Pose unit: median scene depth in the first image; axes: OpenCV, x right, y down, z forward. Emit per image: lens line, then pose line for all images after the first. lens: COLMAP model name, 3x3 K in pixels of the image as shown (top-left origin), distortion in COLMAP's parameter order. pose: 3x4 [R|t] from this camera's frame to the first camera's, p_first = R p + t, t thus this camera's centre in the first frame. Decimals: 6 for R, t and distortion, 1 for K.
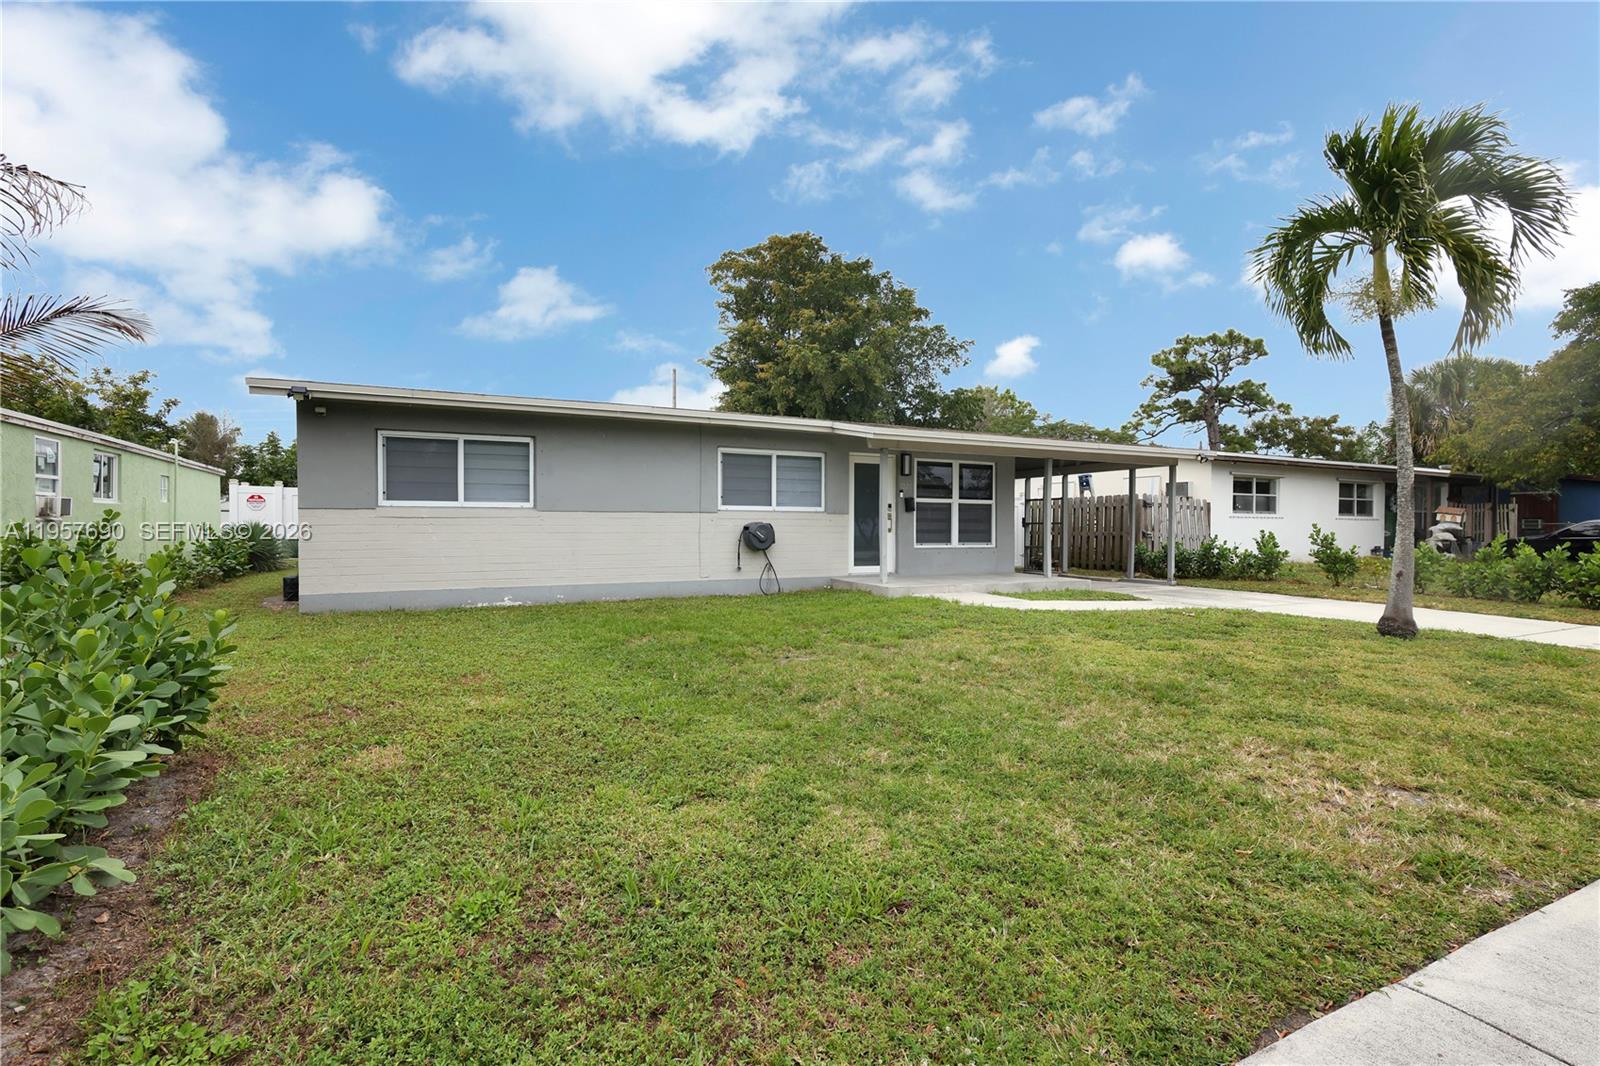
lens RADIAL K [[757.5, 0, 800.0], [0, 757.5, 533.0], [0, 0, 1]] dist [0.001414, 0.000515]
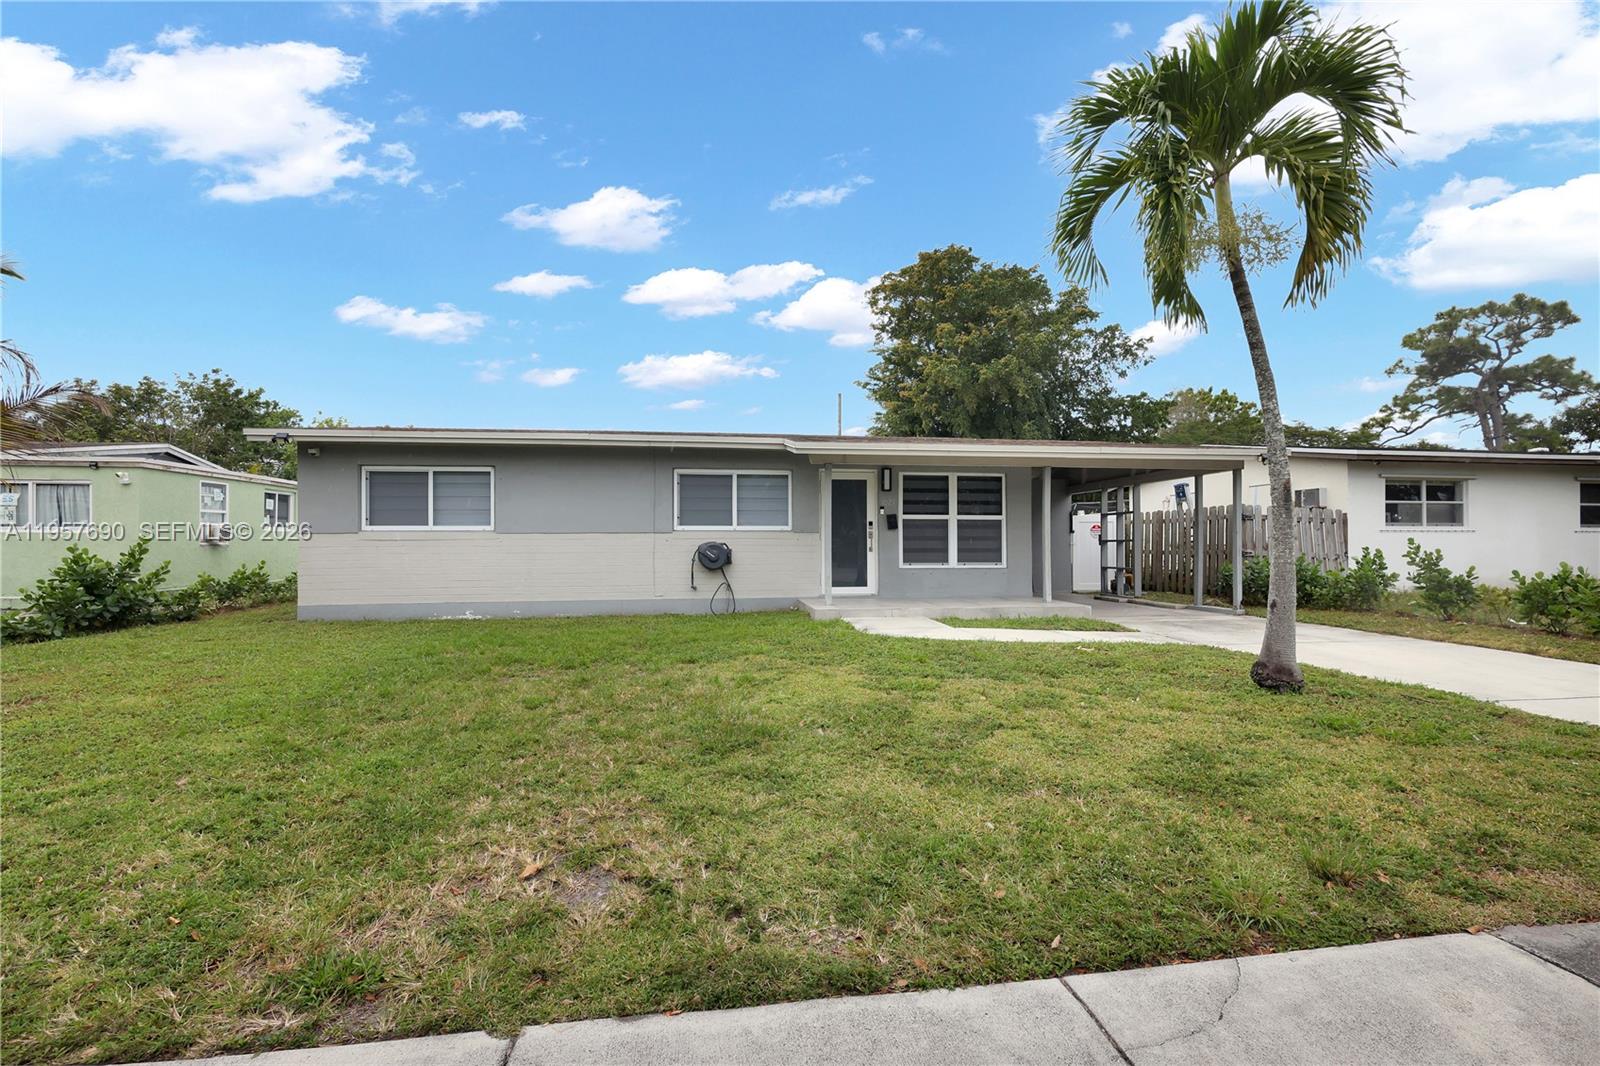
lens RADIAL K [[750.0, 0, 804.7], [0, 750.0, 534.1], [0, 0, 1]] dist [0.000818, 0.000164]
pose [[0.948804, -0.010998, -0.315673, 0.319706], [0.002831, 0.999650, -0.026321, 0.001680], [0.315852, 0.024079, 0.948503, 0.081687]]
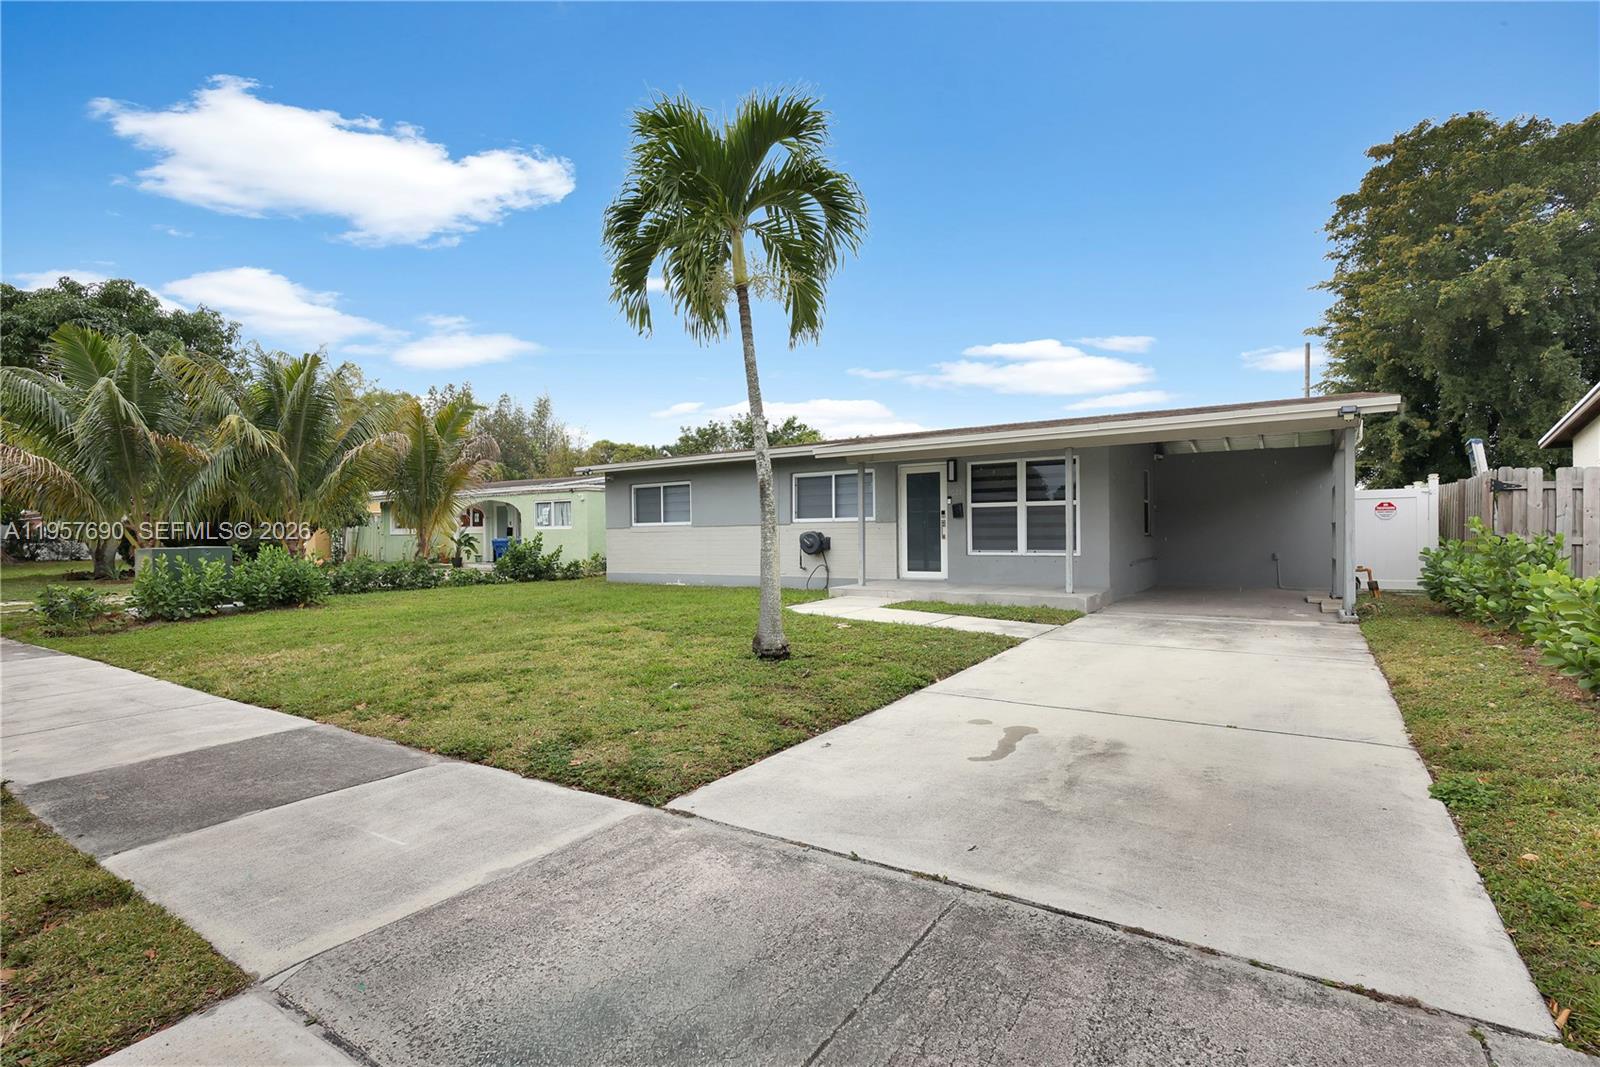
lens RADIAL K [[750.0, 0, 804.7], [0, 750.0, 534.6], [0, 0, 1]] dist [0.000818, 0.000164]
pose [[0.488837, -0.009830, -0.872320, 0.856620], [0.003813, 0.999951, -0.009132, 0.001715], [0.872367, 0.001137, 0.488851, 0.333459]]
